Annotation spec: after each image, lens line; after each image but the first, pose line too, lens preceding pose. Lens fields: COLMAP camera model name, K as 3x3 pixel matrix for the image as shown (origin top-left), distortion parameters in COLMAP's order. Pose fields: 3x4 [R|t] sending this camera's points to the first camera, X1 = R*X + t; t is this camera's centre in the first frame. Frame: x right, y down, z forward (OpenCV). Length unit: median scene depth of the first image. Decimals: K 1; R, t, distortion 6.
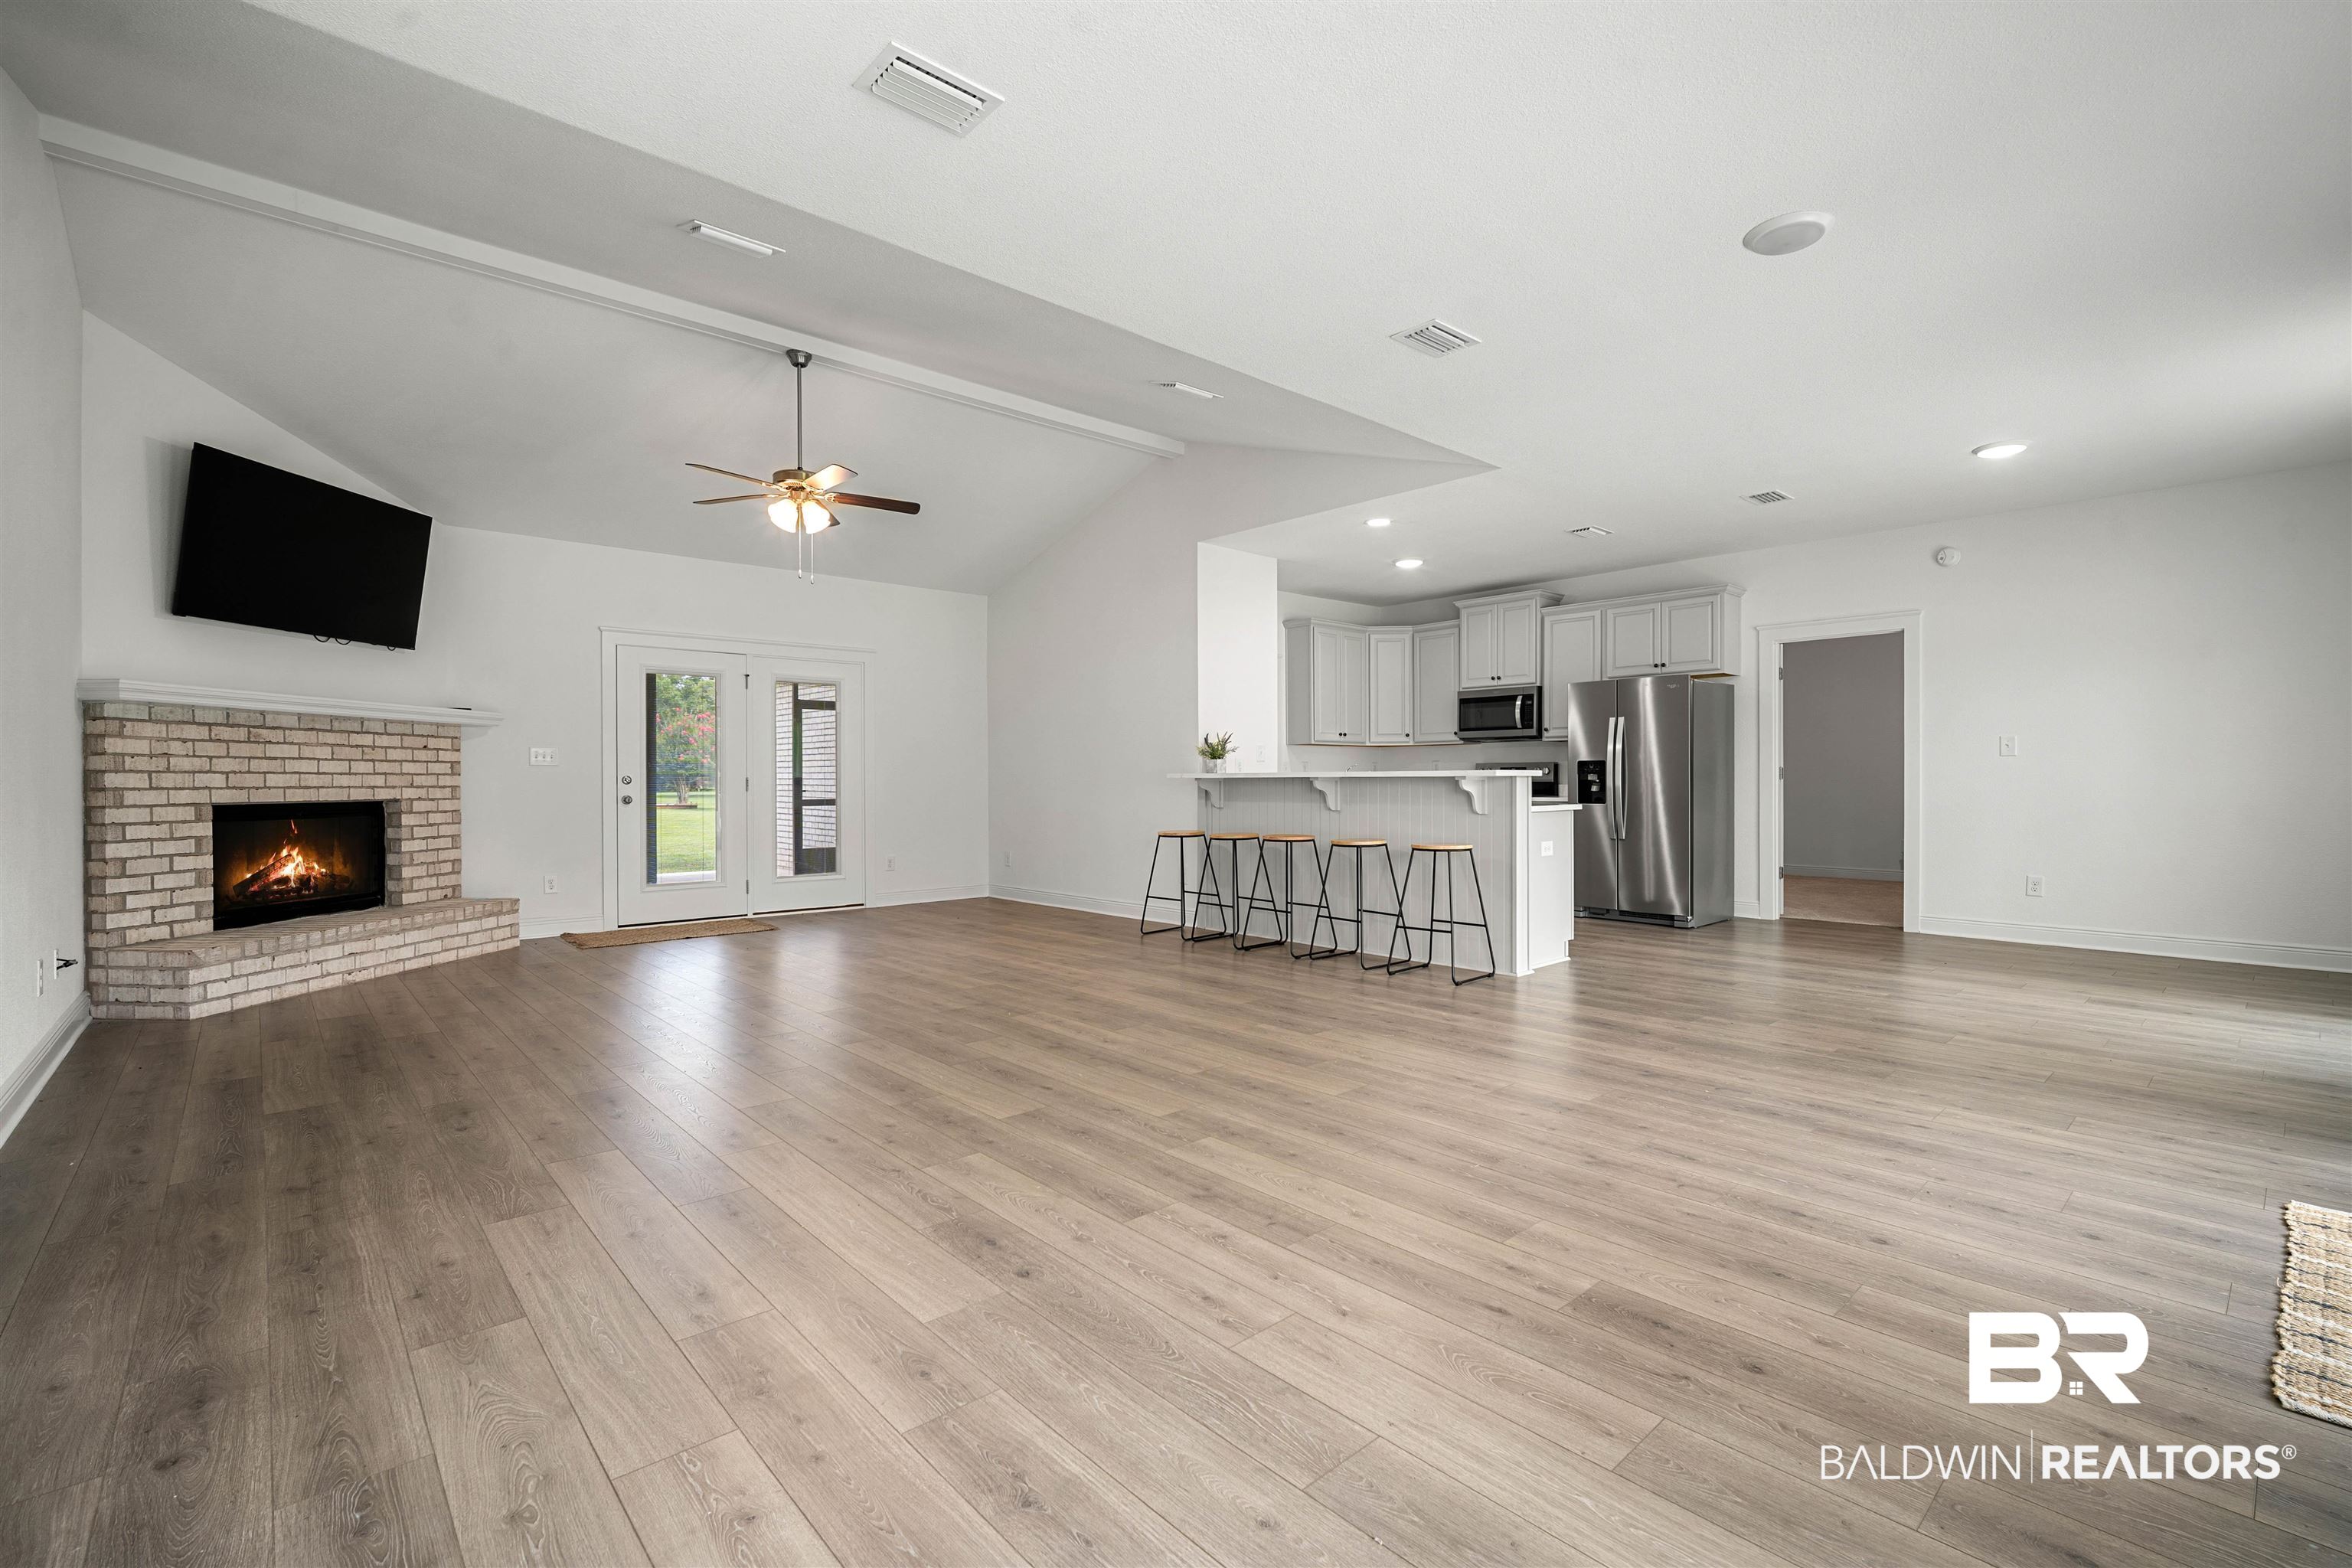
lens RADIAL K [[1037.7, 0, 1190.9], [0, 1037.7, 777.4], [0, 0, 1]] dist [-0.003024, -0.000257]
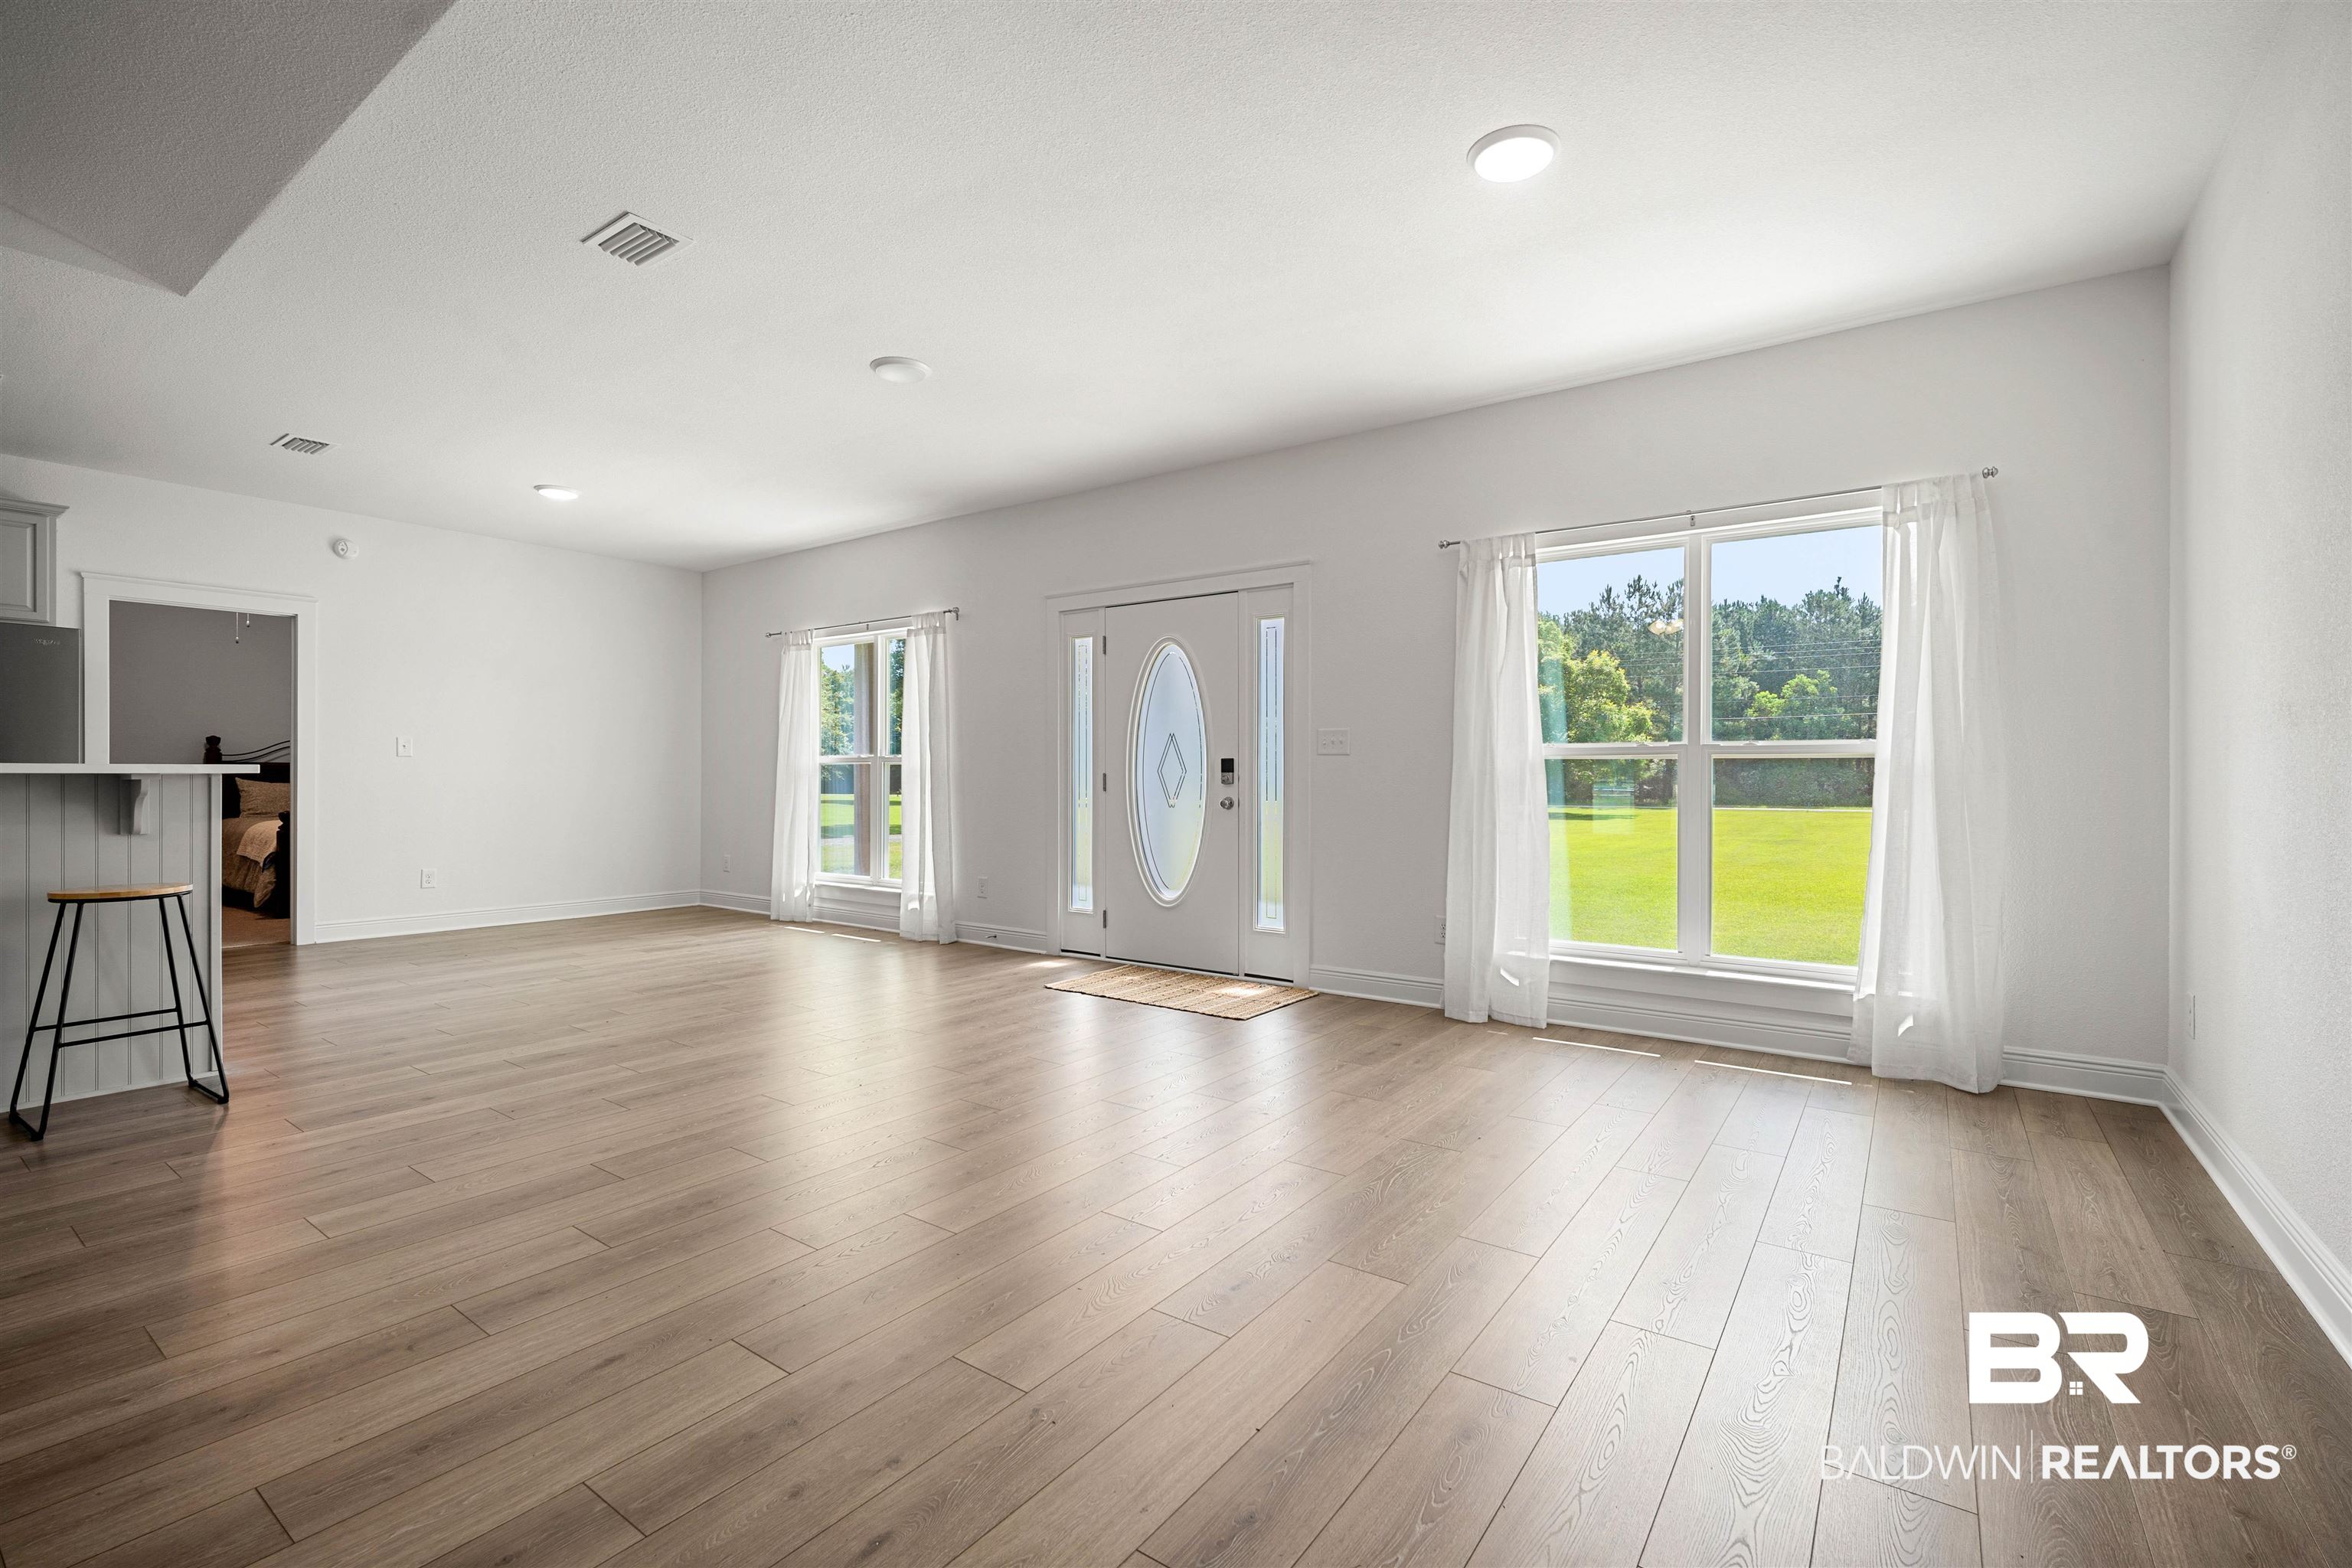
lens RADIAL K [[1037.7, 0, 1184.2], [0, 1037.7, 779.6], [0, 0, 1]] dist [-0.003024, -0.000257]
pose [[-0.208716, 0.001167, 0.977976, -0.336948], [-0.001675, 0.999997, -0.001551, 0.002368], [-0.977975, -0.001961, -0.208713, 0.390144]]
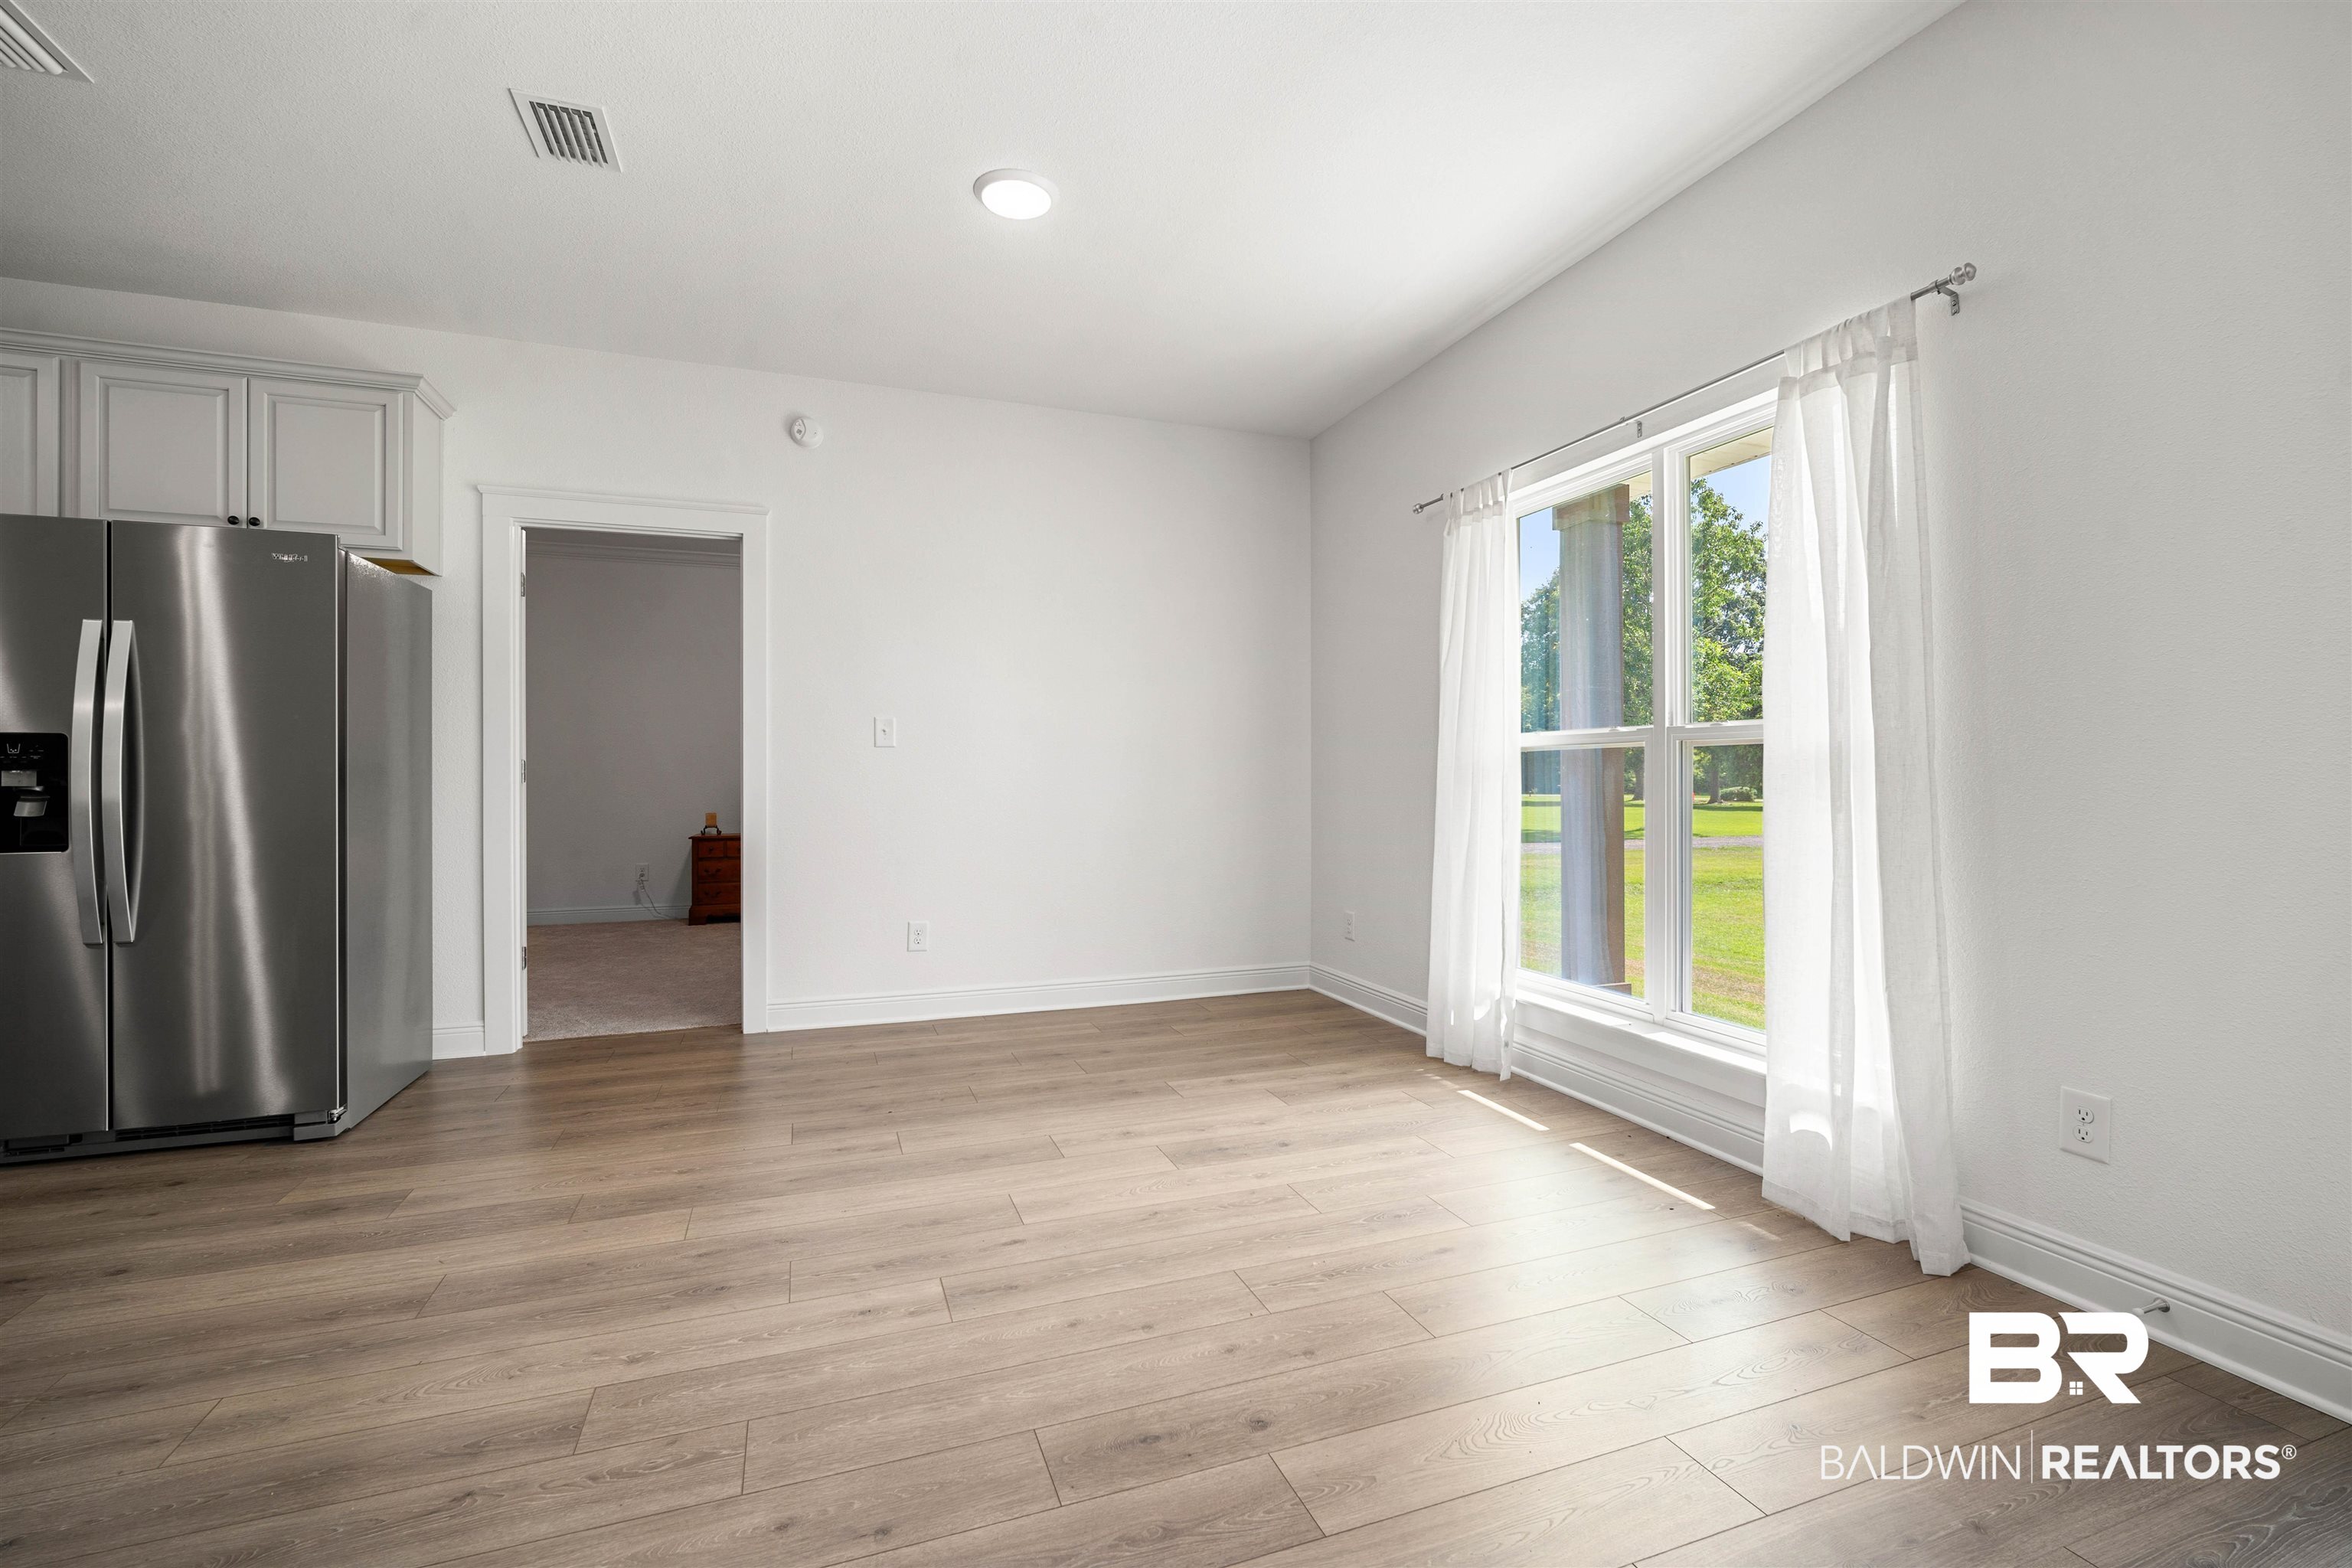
lens RADIAL K [[1037.7, 0, 1186.4], [0, 1037.7, 773.1], [0, 0, 1]] dist [-0.003024, -0.000257]
pose [[0.366669, 0.008200, 0.930315, 0.203425], [0.001573, 0.999954, -0.009433, 0.002369], [-0.930350, 0.004922, 0.366640, 0.493219]]
